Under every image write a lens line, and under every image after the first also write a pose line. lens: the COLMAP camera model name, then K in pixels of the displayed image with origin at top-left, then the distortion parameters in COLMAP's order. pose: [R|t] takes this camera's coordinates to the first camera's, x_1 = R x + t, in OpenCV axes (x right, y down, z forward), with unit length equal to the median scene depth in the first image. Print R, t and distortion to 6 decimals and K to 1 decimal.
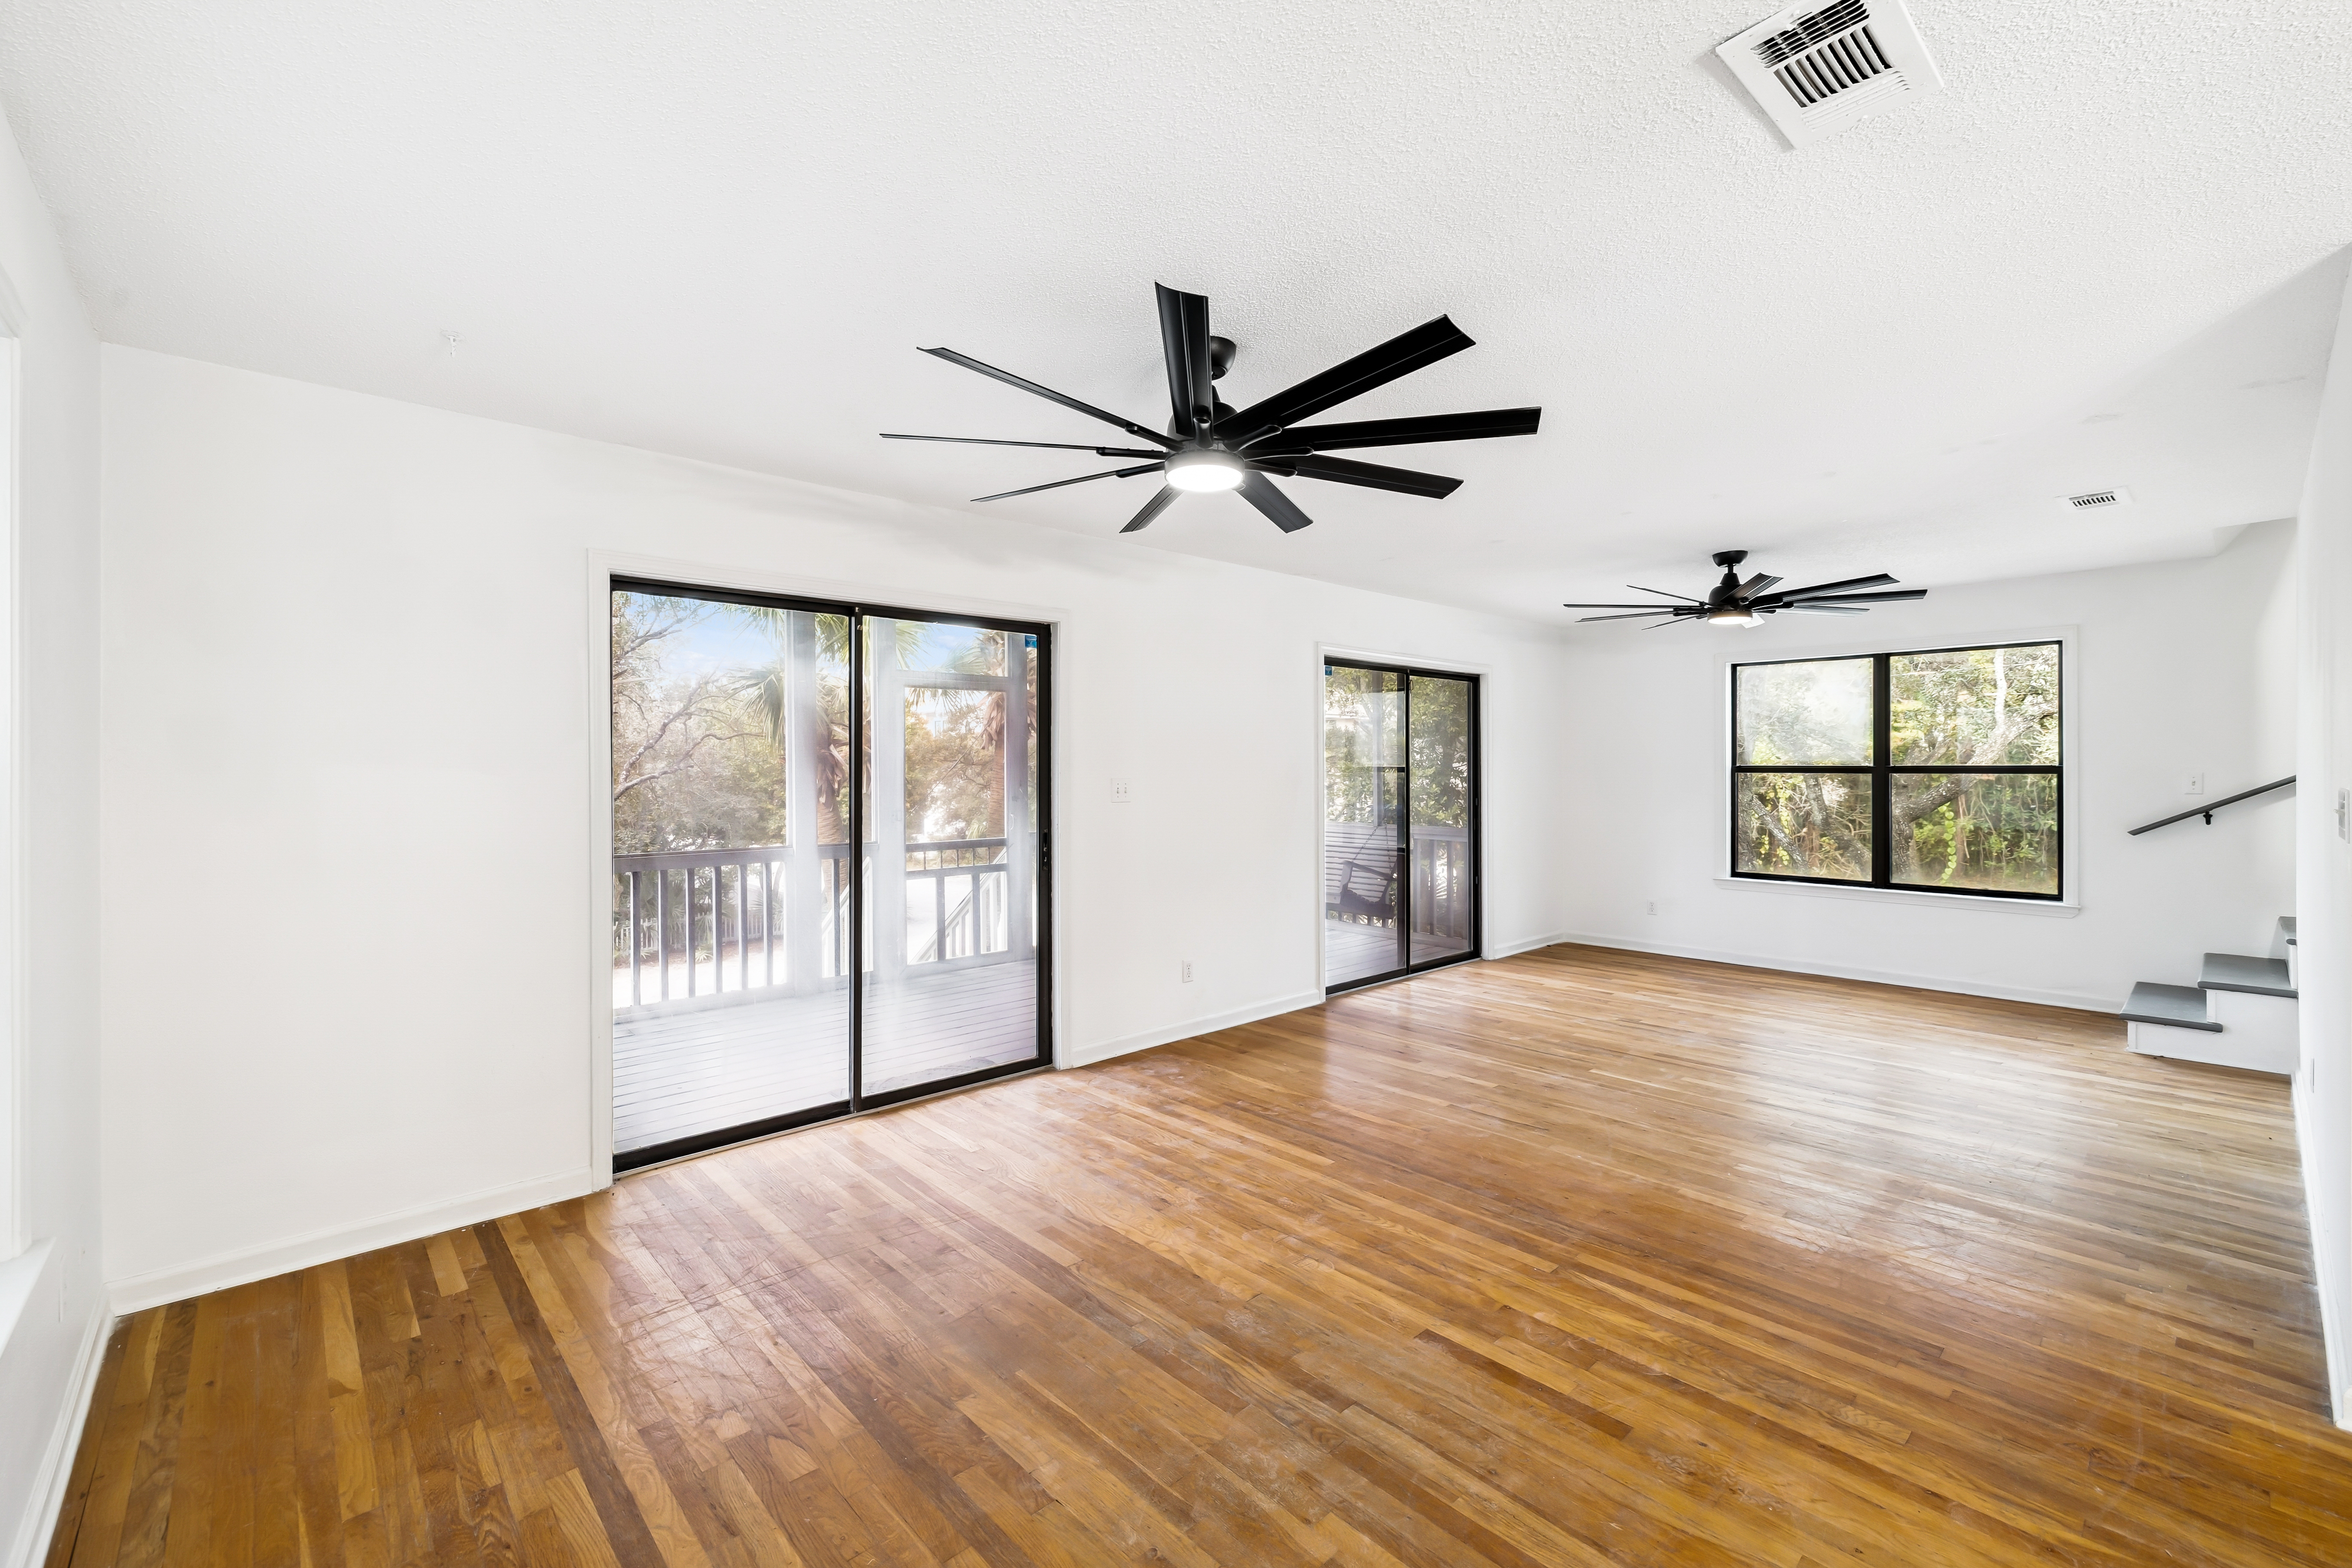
lens RADIAL K [[992.1, 0, 1173.8], [0, 992.1, 780.3], [0, 0, 1]] dist [-0.003028, 0.000064]
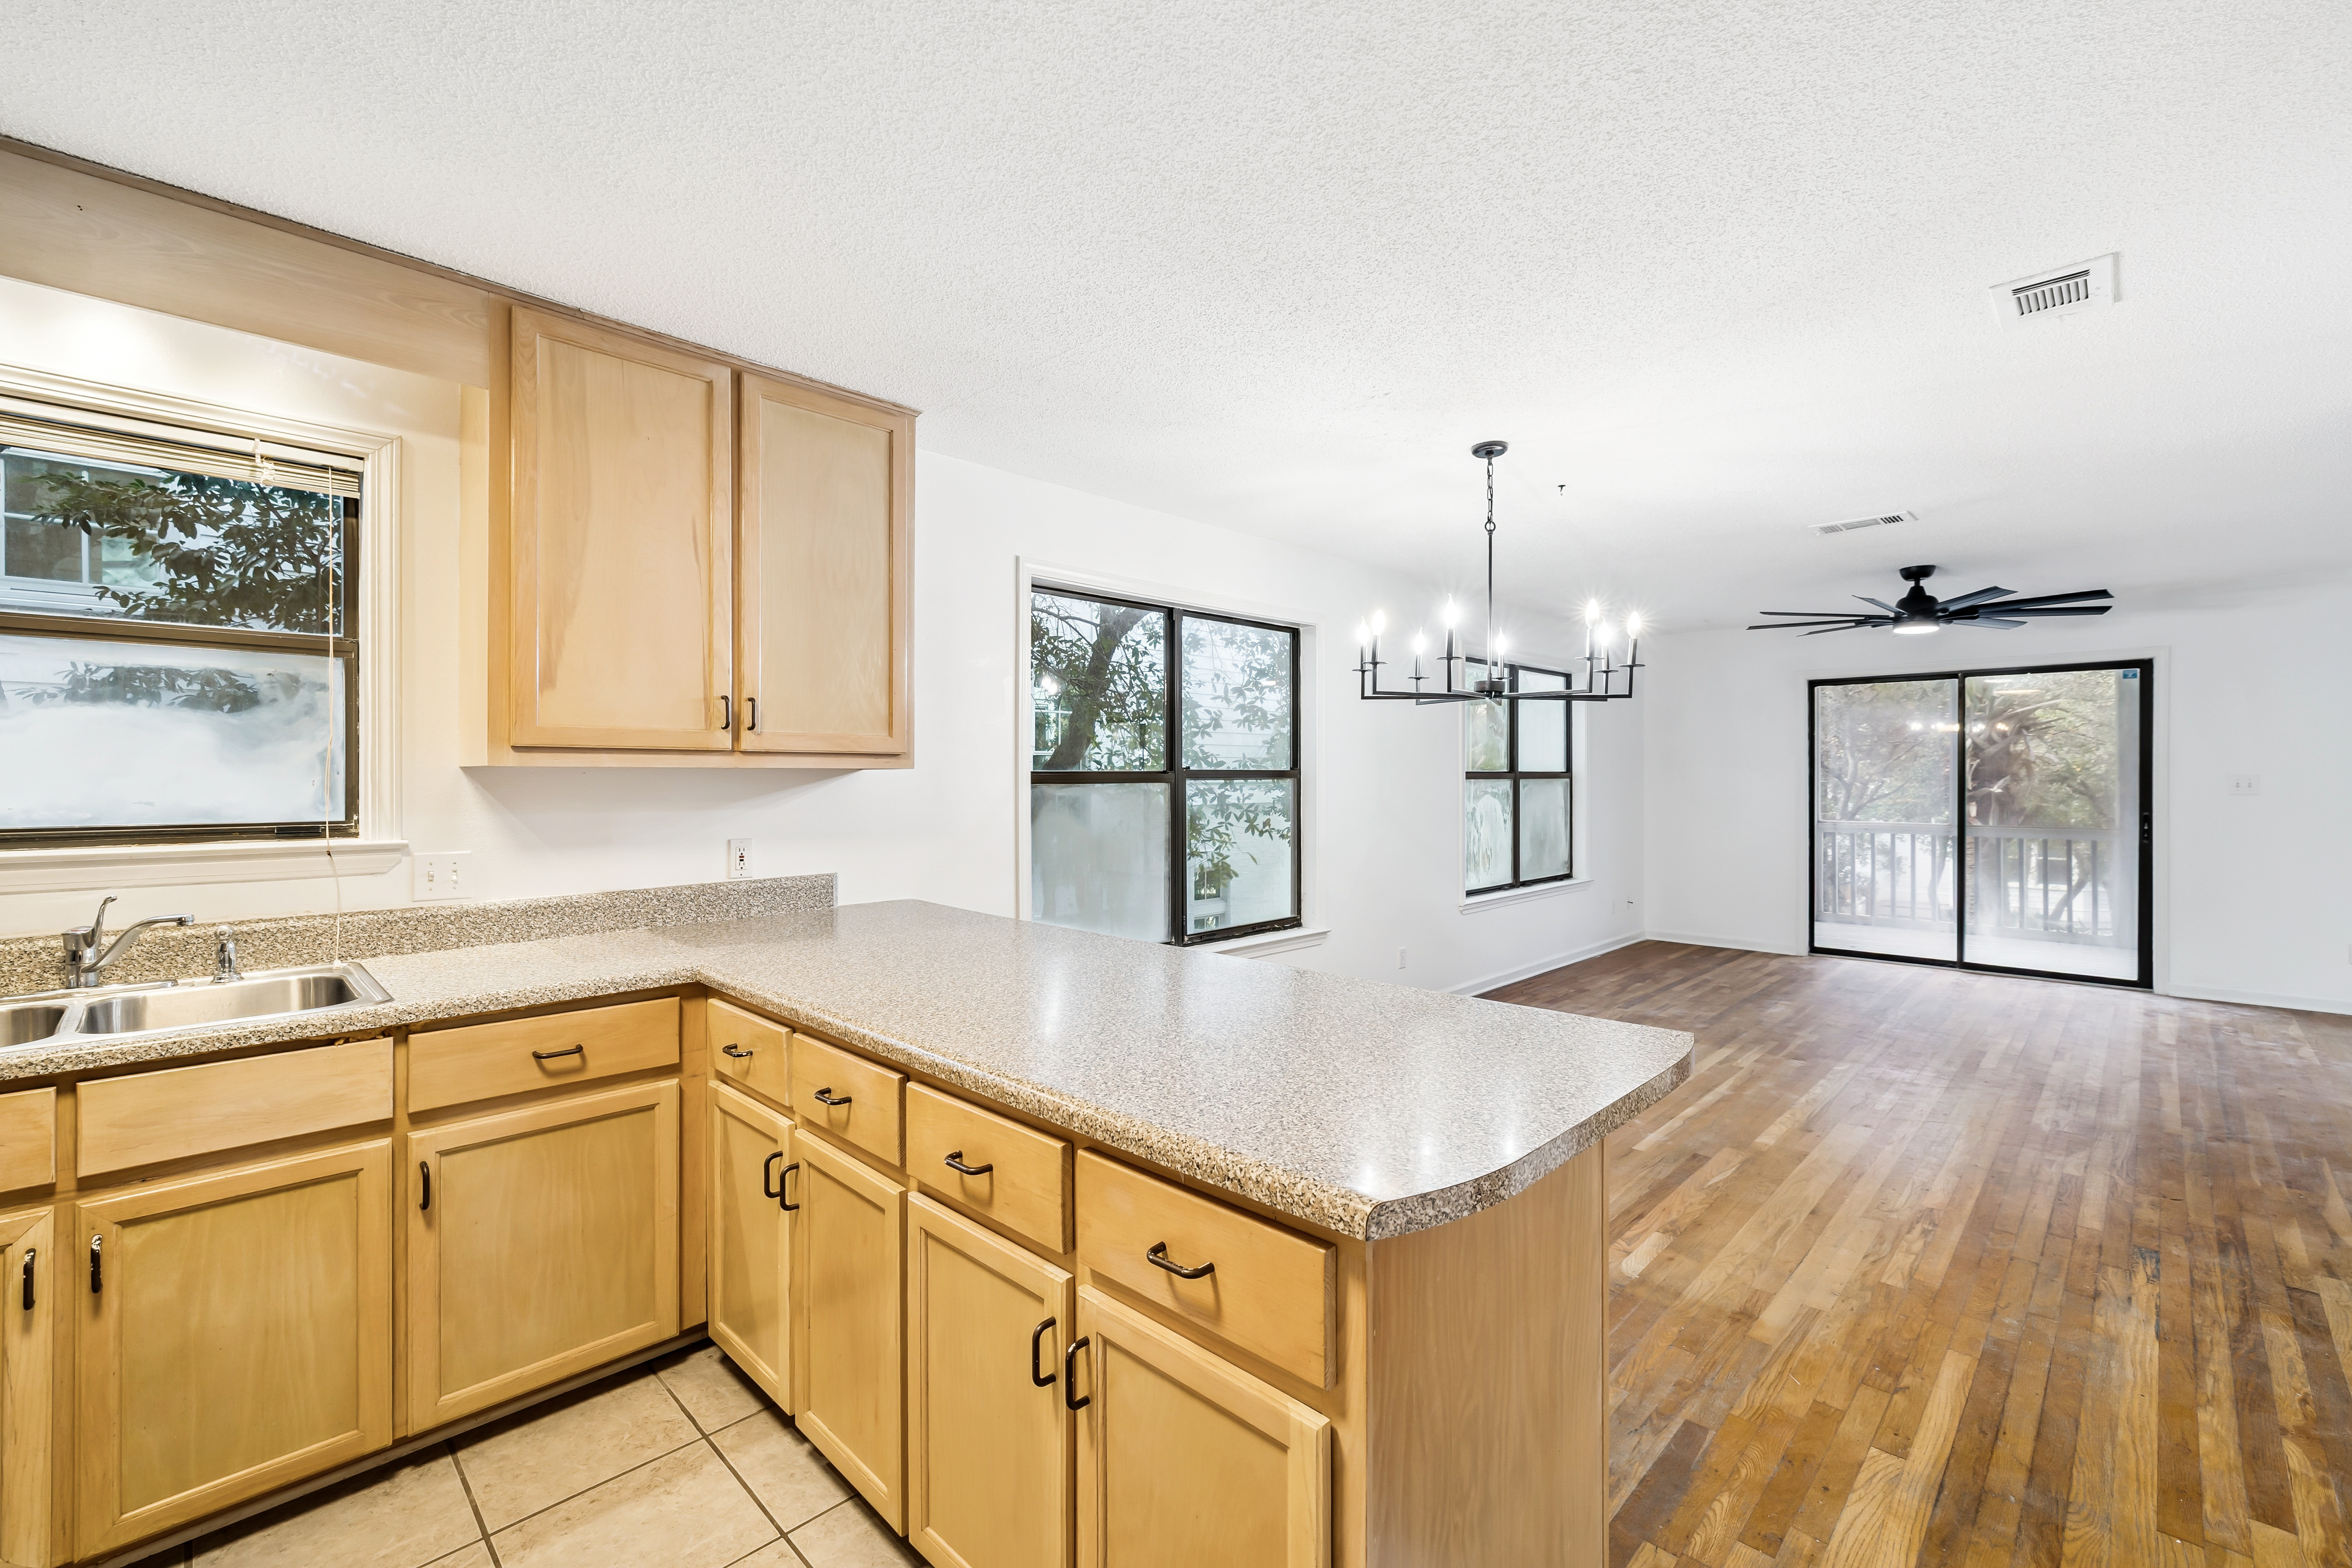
lens RADIAL K [[992.1, 0, 1161.0], [0, 992.1, 772.5], [0, 0, 1]] dist [-0.003028, 0.000064]
pose [[0.046105, 0.002640, -0.998933, 1.853132], [-0.010891, 0.999938, 0.002140, 0.010343], [0.998877, 0.010780, 0.046131, -0.637805]]
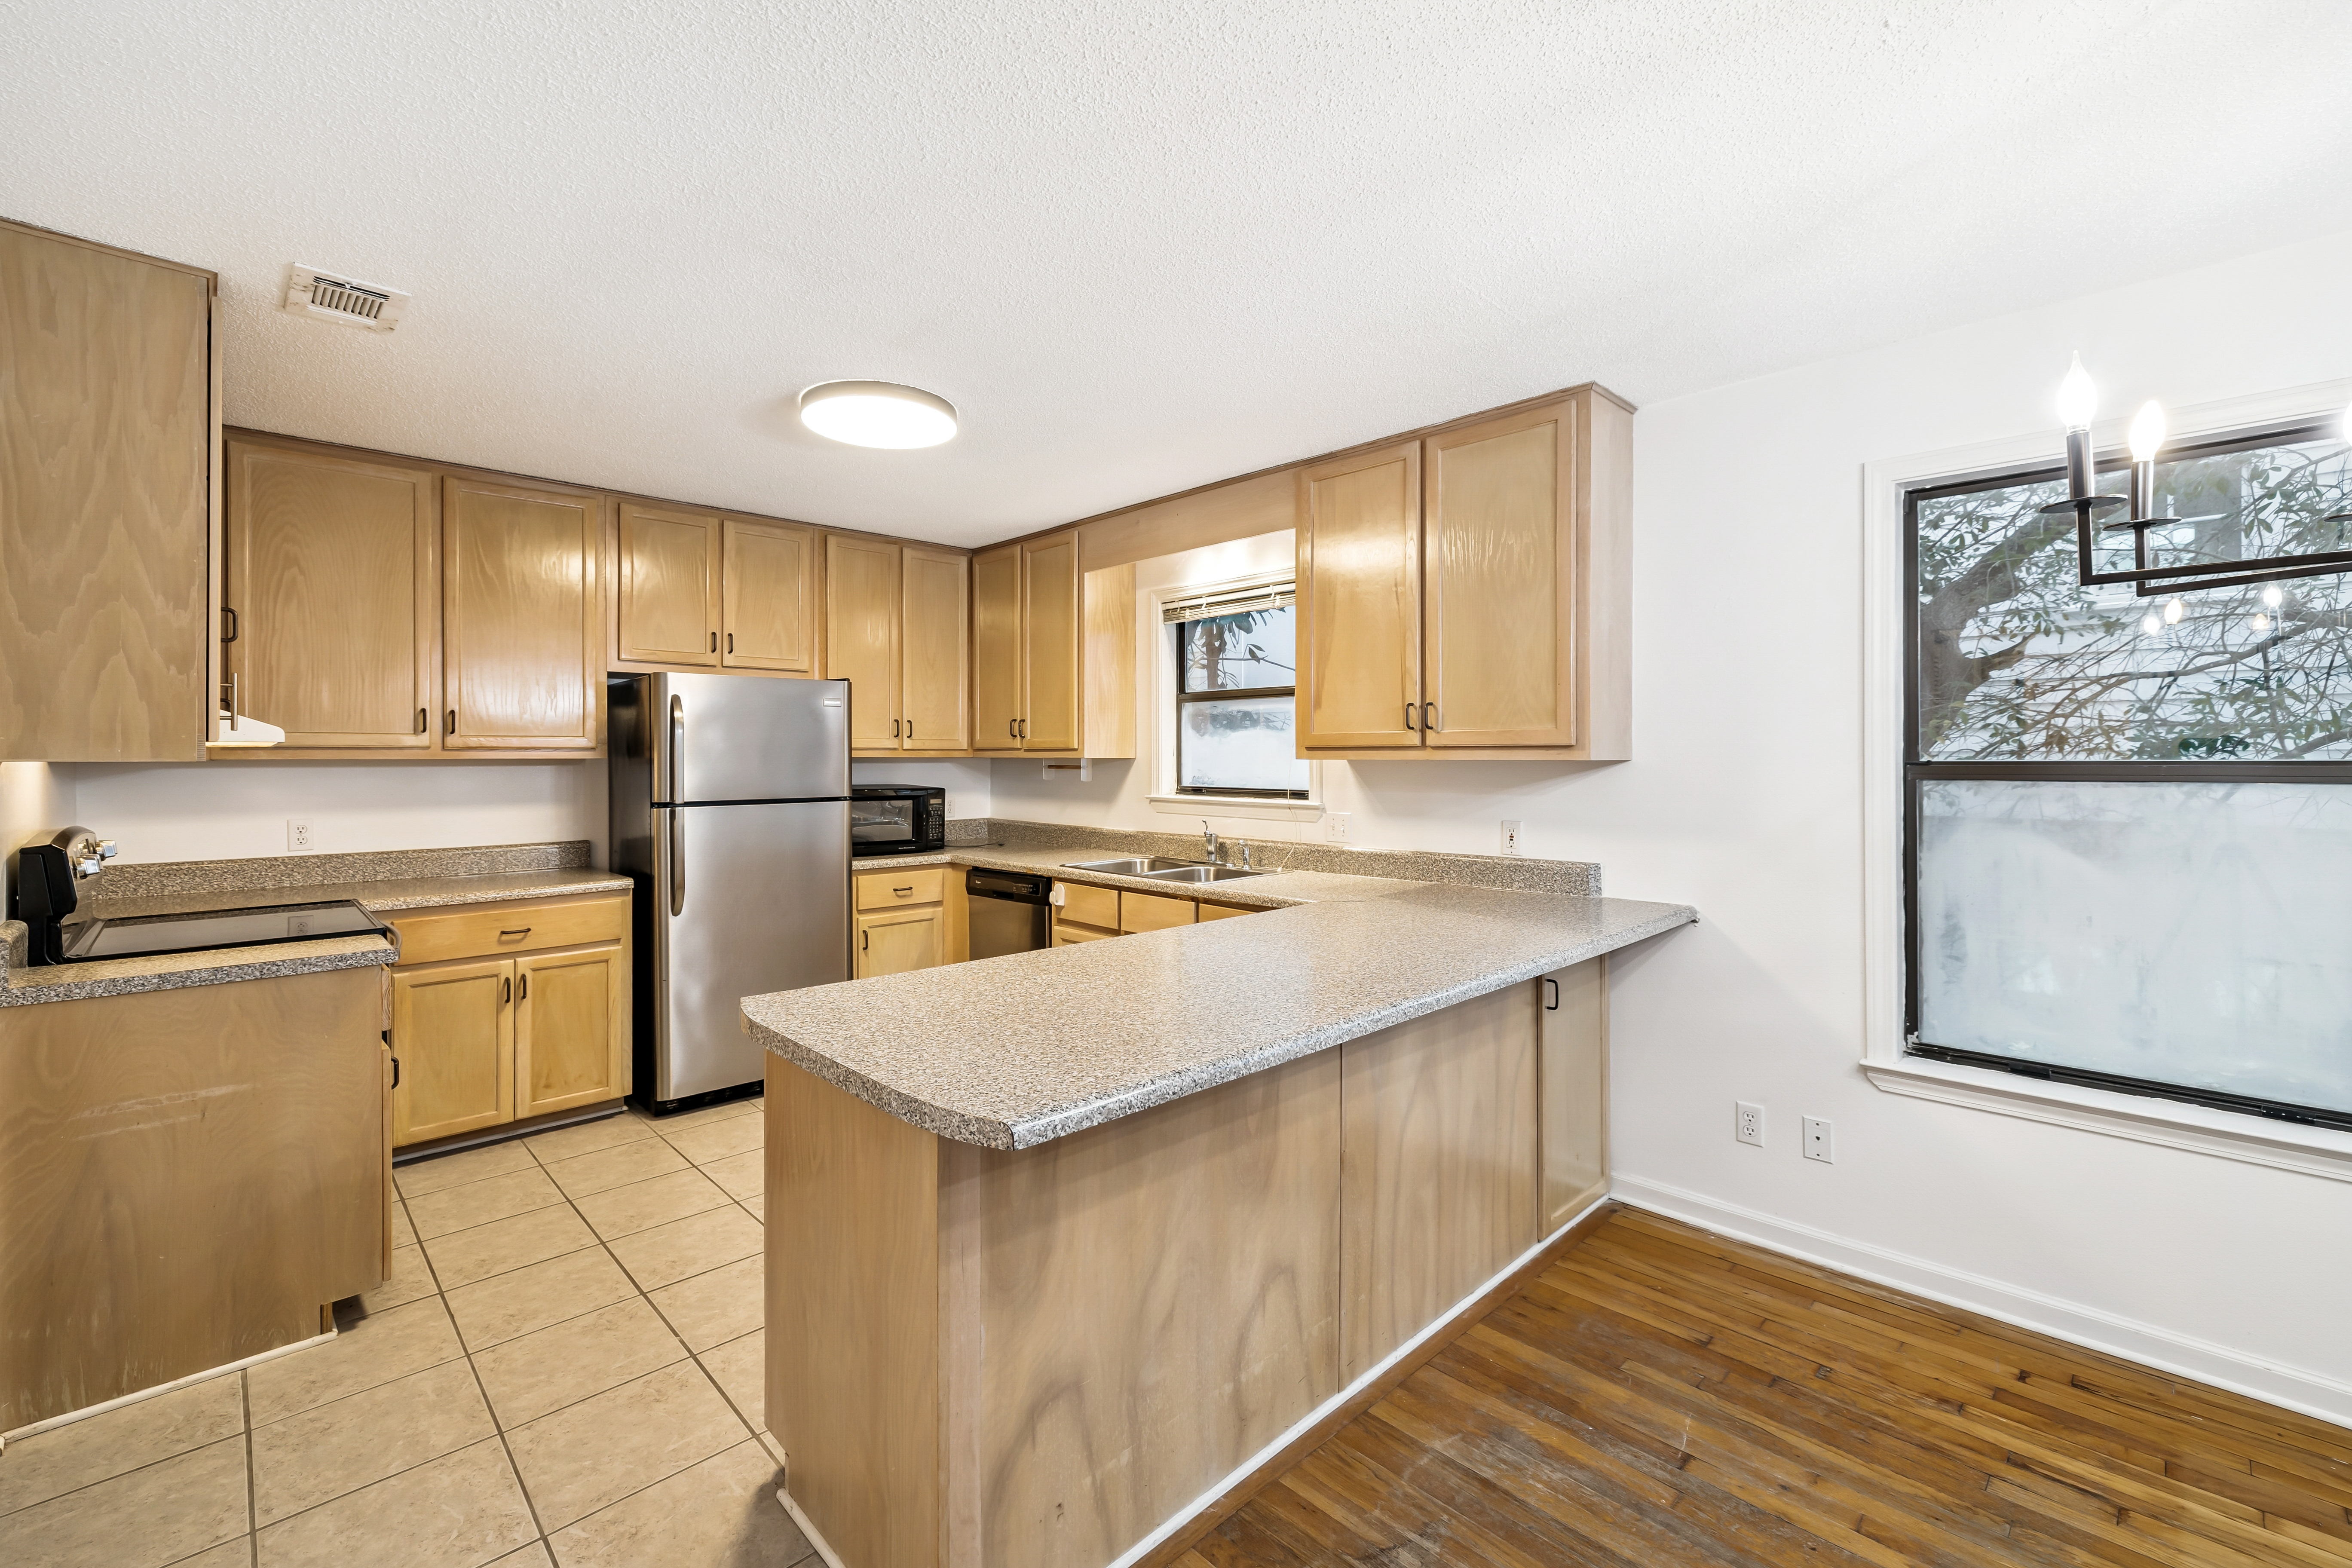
lens RADIAL K [[992.1, 0, 1183.6], [0, 992.1, 749.9], [0, 0, 1]] dist [-0.003028, 0.000064]
pose [[-0.999373, 0.005629, -0.034963, 1.220063], [0.005405, 0.999964, 0.006499, -0.008614], [0.034998, 0.006306, -0.999367, 0.154371]]
